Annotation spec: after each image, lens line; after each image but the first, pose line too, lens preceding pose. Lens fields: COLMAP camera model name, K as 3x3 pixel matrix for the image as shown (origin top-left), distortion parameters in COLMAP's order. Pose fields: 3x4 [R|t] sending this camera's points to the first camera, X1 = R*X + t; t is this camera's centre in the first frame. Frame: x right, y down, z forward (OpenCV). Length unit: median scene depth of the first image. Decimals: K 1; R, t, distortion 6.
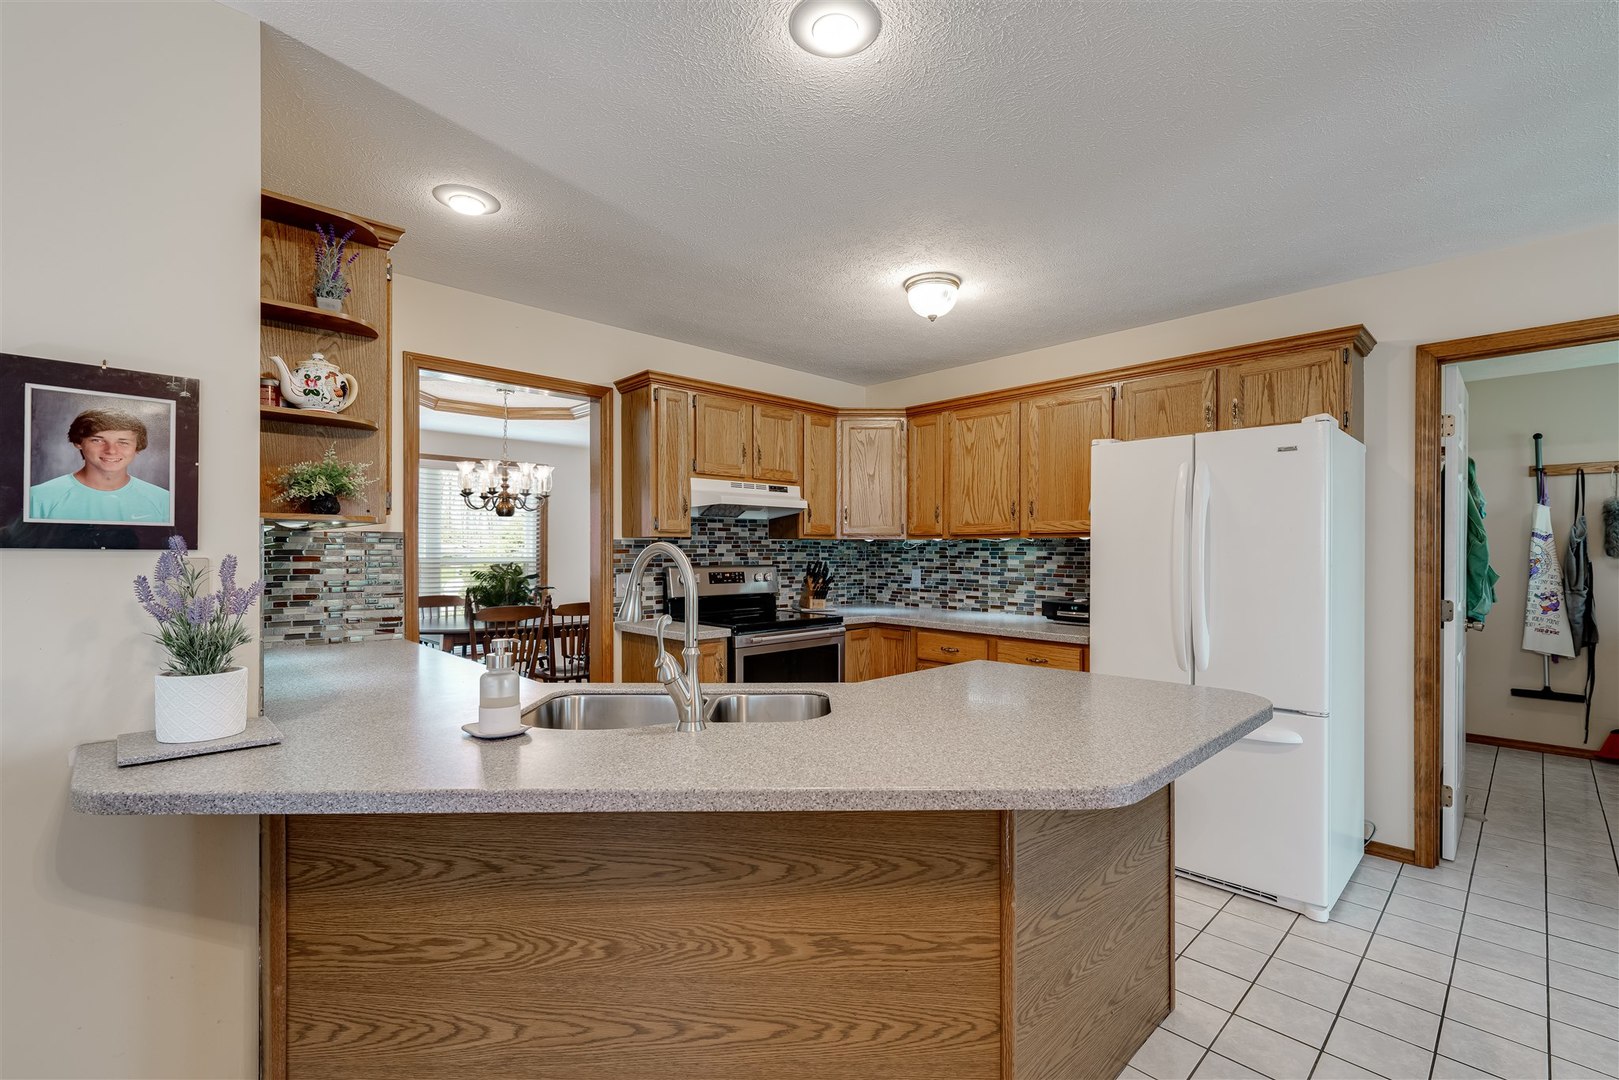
lens RADIAL K [[708.2, 0, 825.0], [0, 708.2, 551.2], [0, 0, 1]] dist [0.000371, 0.000589]
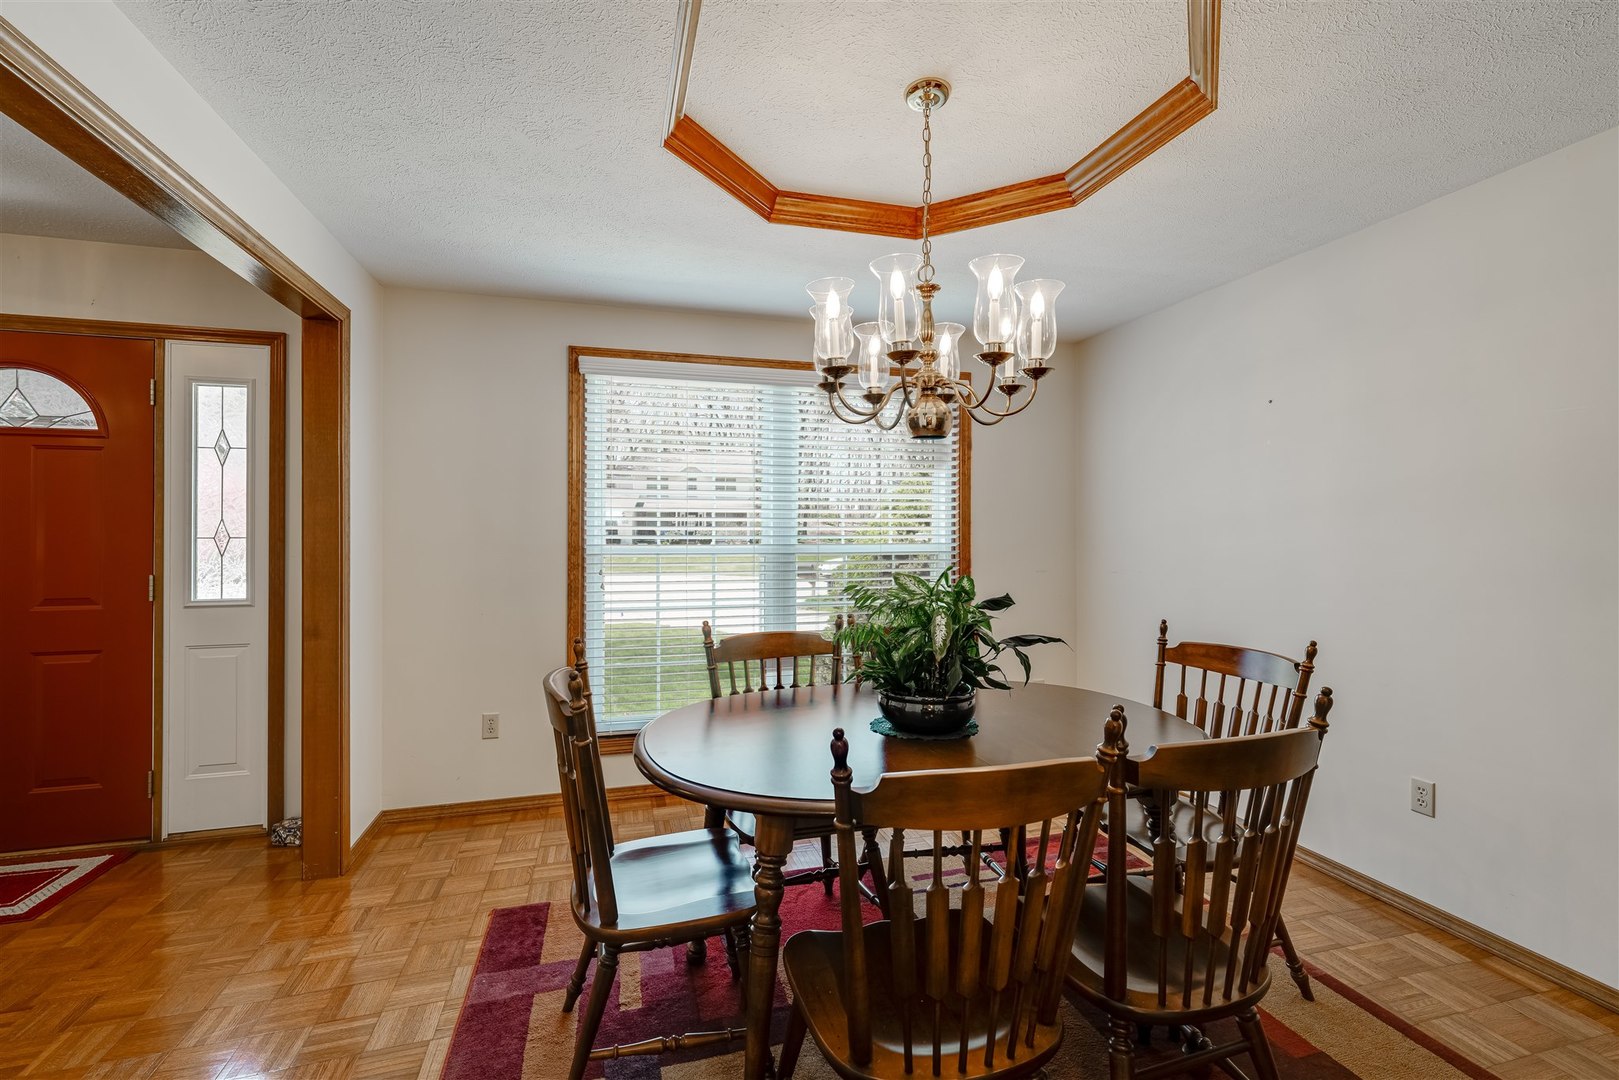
lens RADIAL K [[708.2, 0, 812.5], [0, 708.2, 530.6], [0, 0, 1]] dist [0.000371, 0.000589]
pose [[0.866650, -0.004737, -0.498894, -0.417581], [0.004243, 0.999989, -0.002124, 0.001026], [0.498898, -0.000276, 0.866660, 0.854239]]
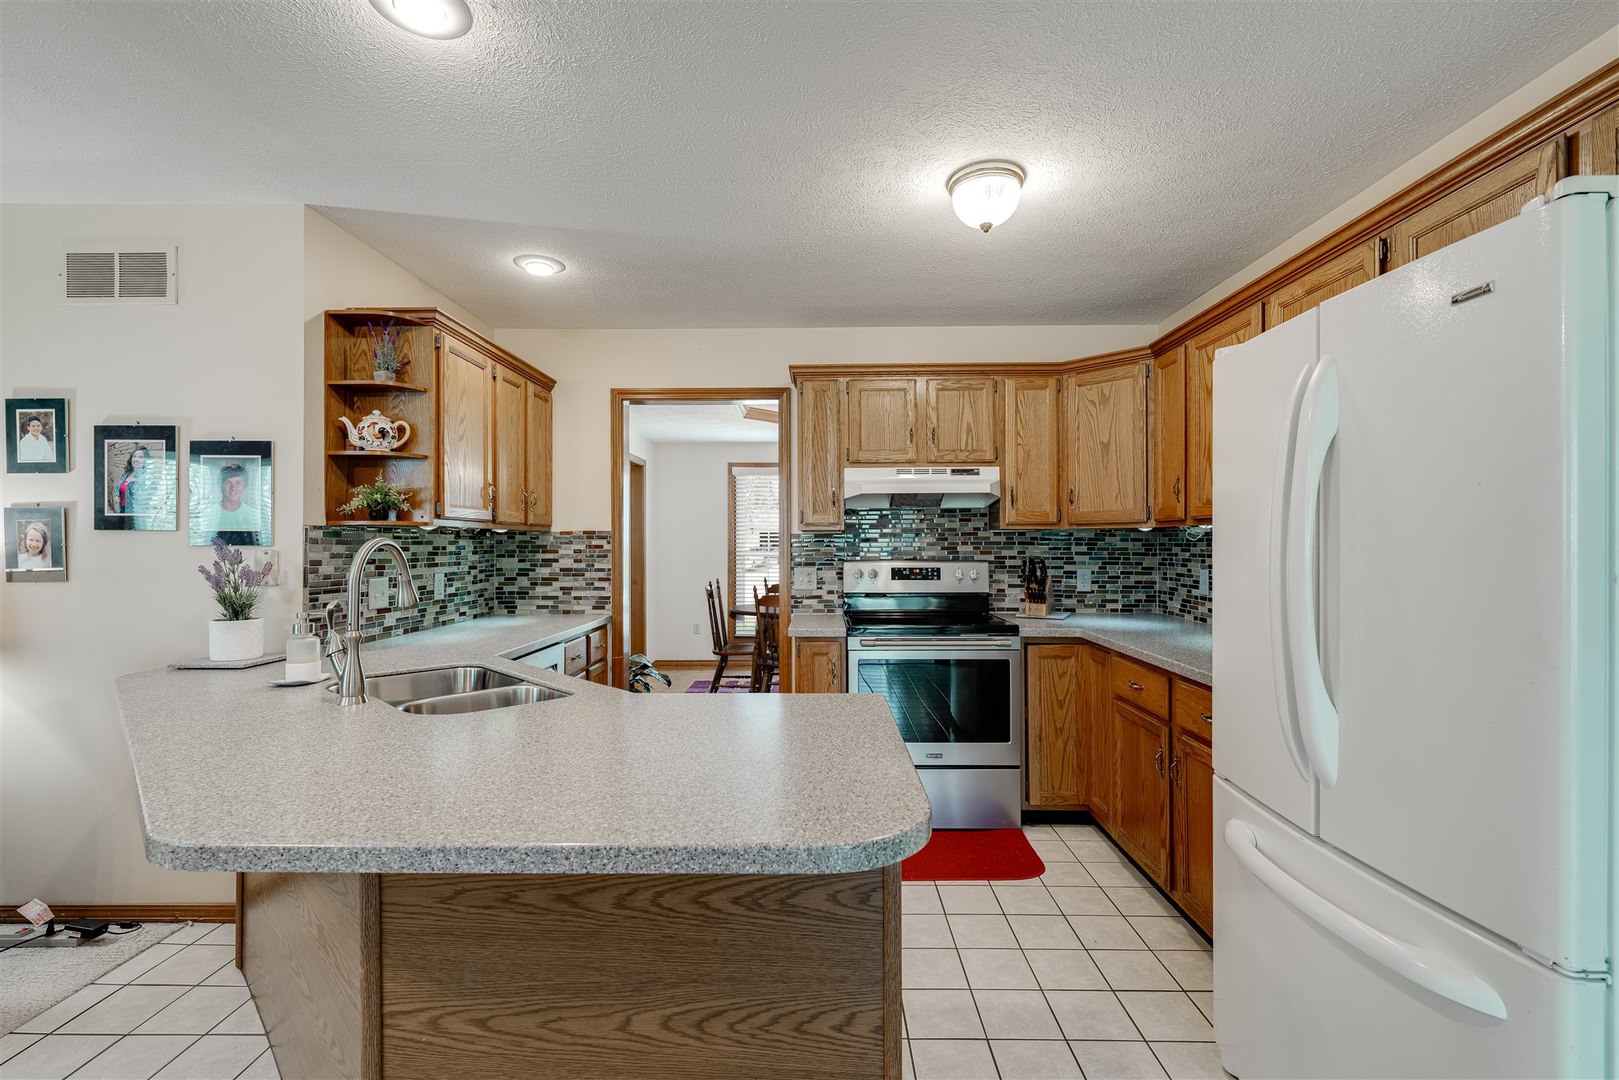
lens RADIAL K [[708.2, 0, 819.2], [0, 708.2, 545.2], [0, 0, 1]] dist [0.000371, 0.000589]
pose [[0.703731, -0.002024, -0.710463, 0.431244], [0.003275, 0.999995, 0.000394, -0.000043], [0.710459, -0.002604, 0.703734, 0.279722]]
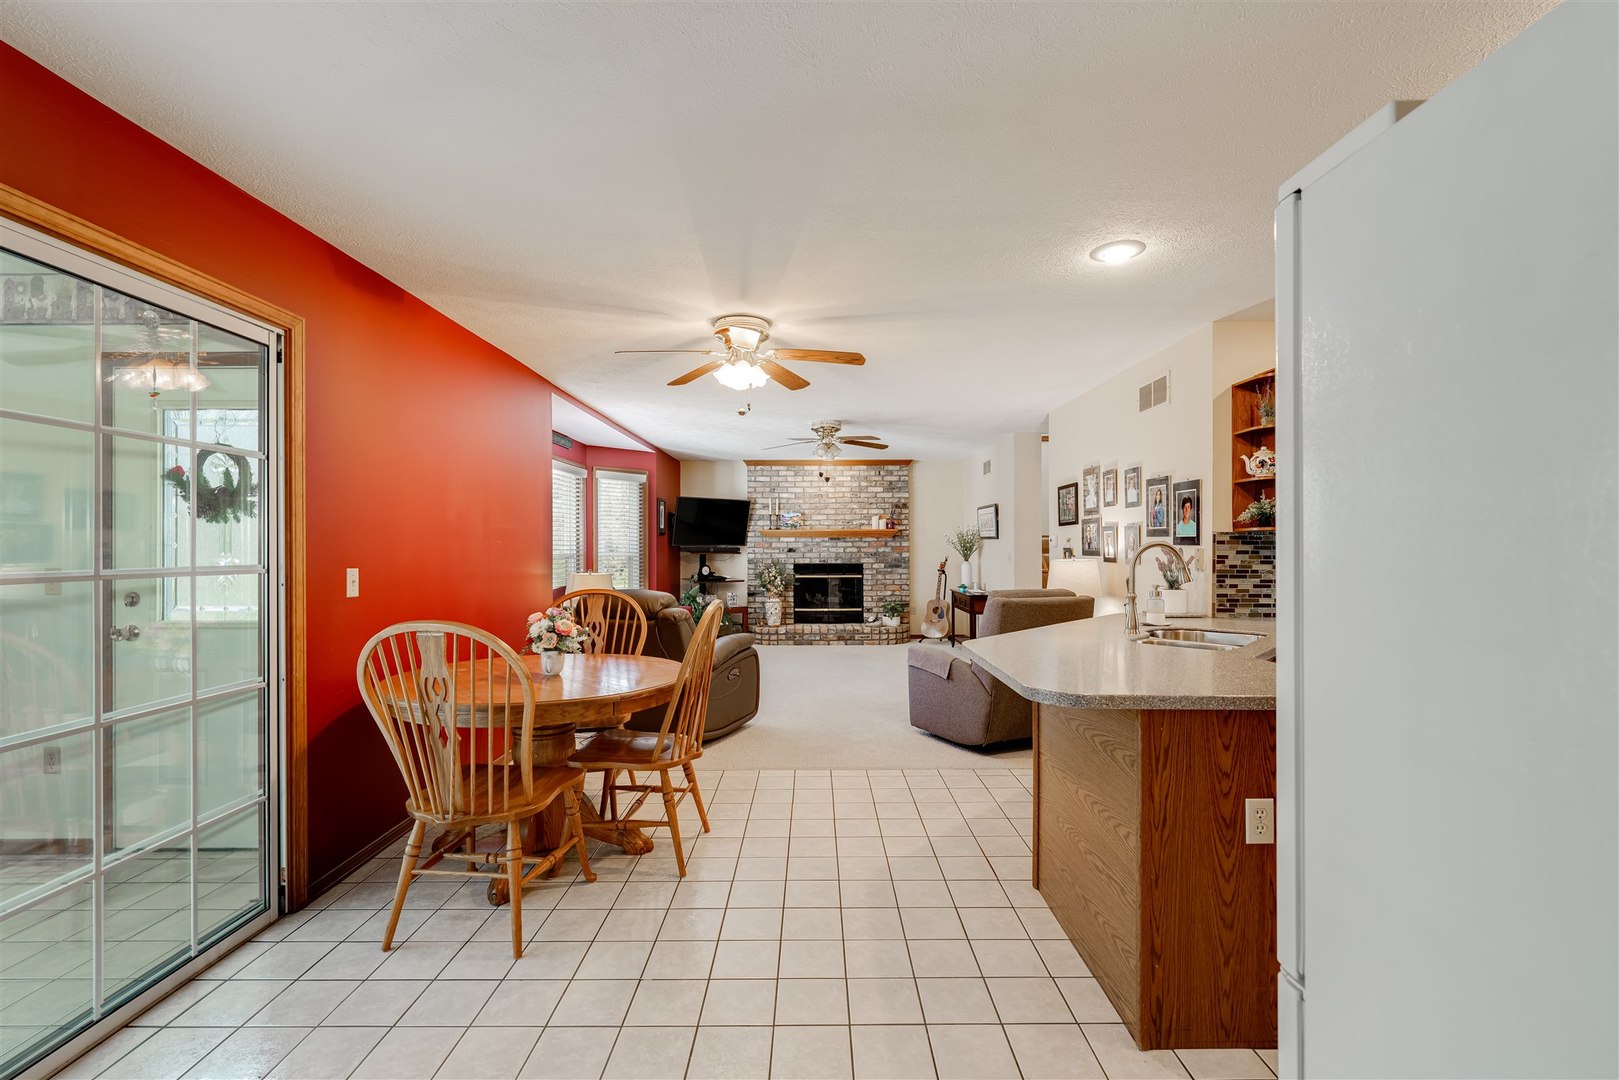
lens RADIAL K [[708.2, 0, 800.8], [0, 708.2, 549.8], [0, 0, 1]] dist [0.000371, 0.000589]
pose [[-0.718338, 0.004506, -0.695679, 0.726713], [0.003361, 0.999990, 0.003005, 0.000444], [0.695686, -0.000180, -0.718346, 0.687574]]
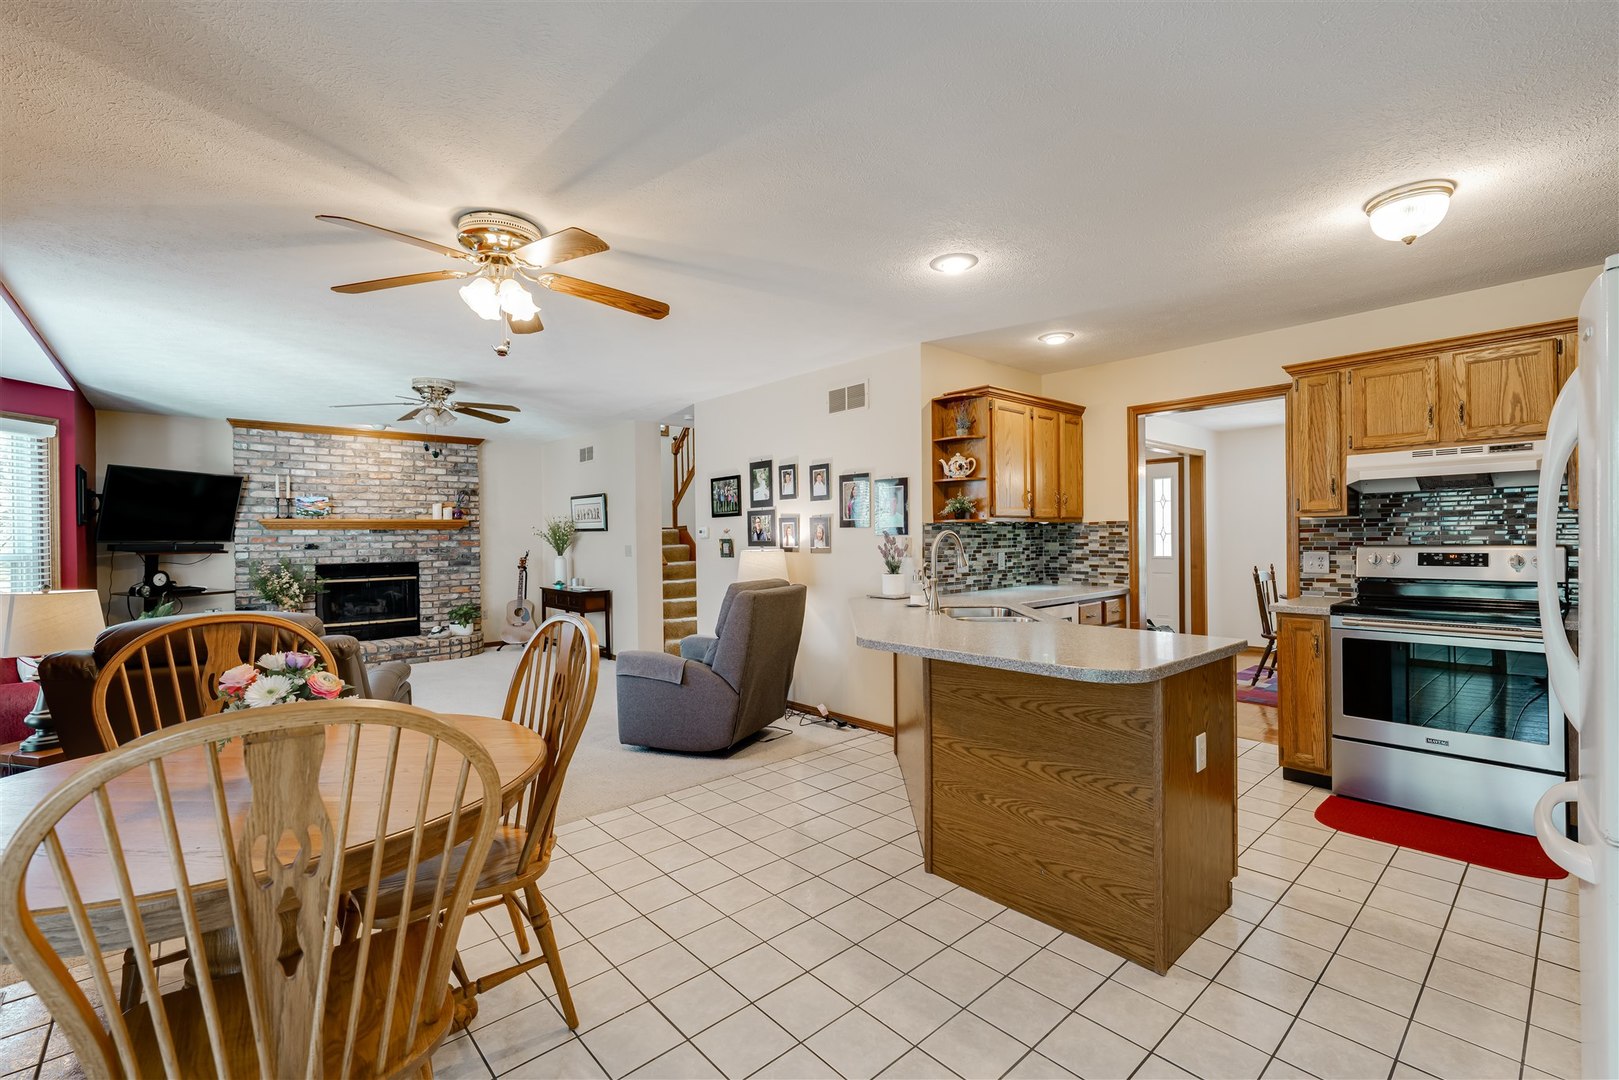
lens RADIAL K [[709.6, 0, 803.6], [0, 709.6, 544.3], [0, 0, 1]] dist [0.000893, -0.001110]
pose [[-0.060969, 0.011039, -0.998079, 0.785754], [0.012812, 0.999865, 0.010276, 0.000302], [0.998057, -0.012161, -0.061102, 0.278018]]
